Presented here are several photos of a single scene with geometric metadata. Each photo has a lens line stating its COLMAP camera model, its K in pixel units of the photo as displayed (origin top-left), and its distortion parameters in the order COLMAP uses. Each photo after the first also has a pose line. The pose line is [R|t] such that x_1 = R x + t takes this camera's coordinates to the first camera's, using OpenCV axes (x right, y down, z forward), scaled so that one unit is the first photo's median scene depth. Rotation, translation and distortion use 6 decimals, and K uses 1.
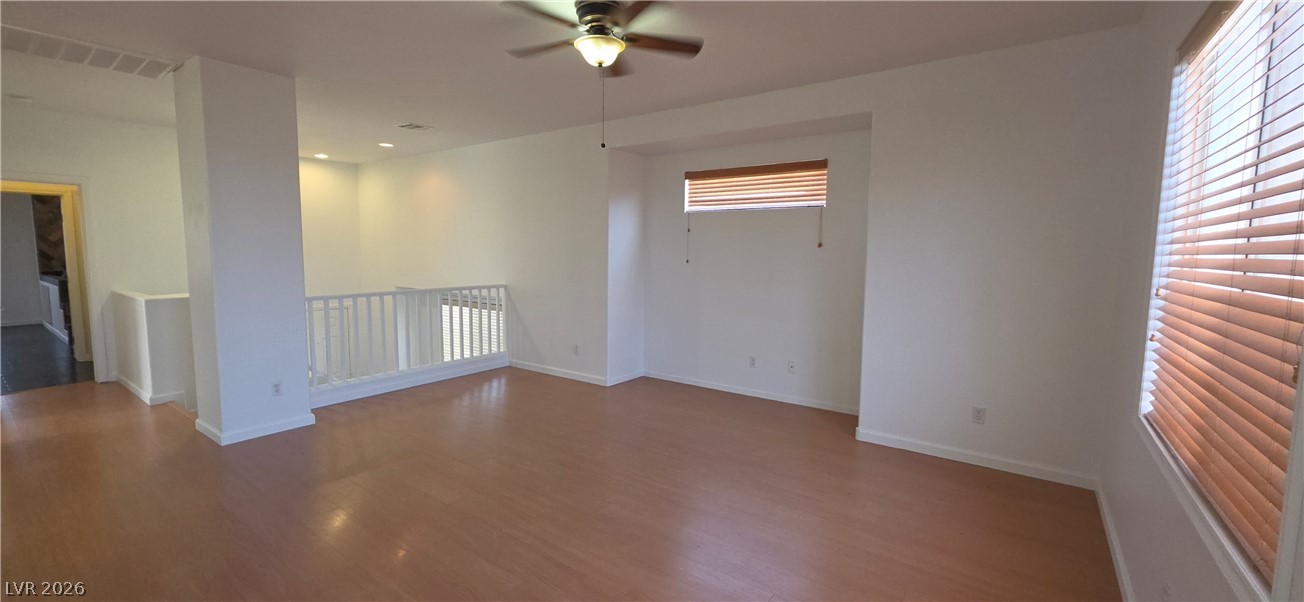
lens RADIAL K [[519.8, 0, 655.2], [0, 519.8, 296.8], [0, 0, 1]] dist [-0.001174, 0.000828]
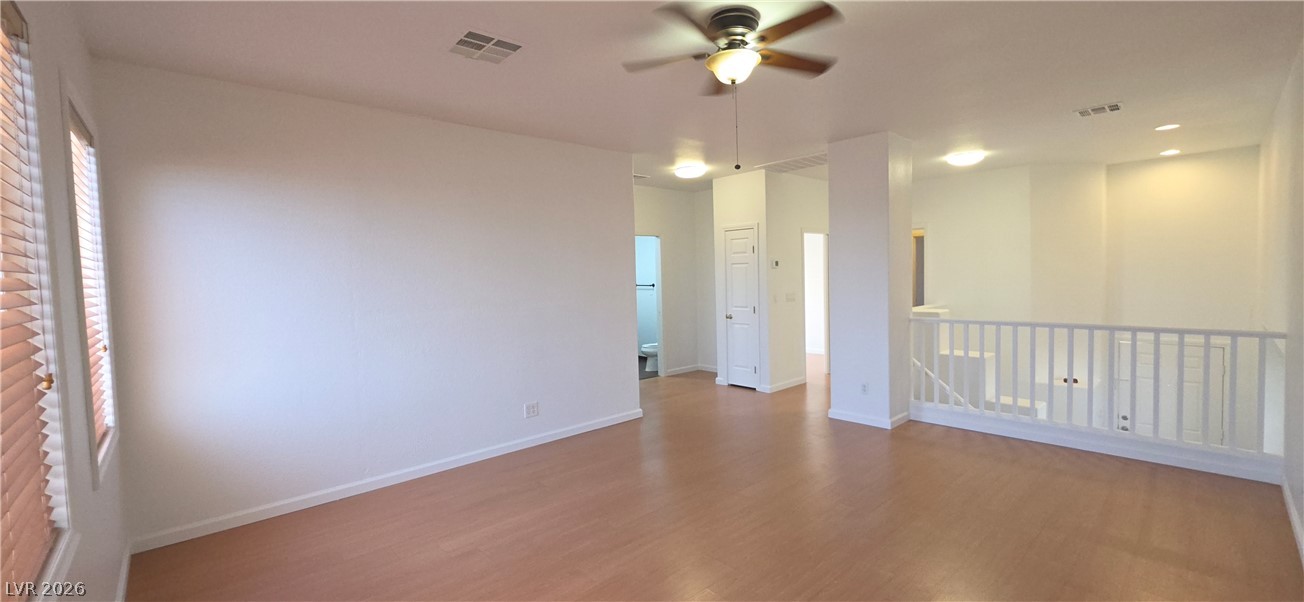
lens RADIAL K [[519.8, 0, 655.2], [0, 519.8, 296.8], [0, 0, 1]] dist [-0.001174, 0.000828]
pose [[-0.201293, 0.036065, -0.978867, 0.446280], [-0.066048, 0.996548, 0.050298, -0.054567], [0.977302, 0.074777, -0.198216, 0.576308]]
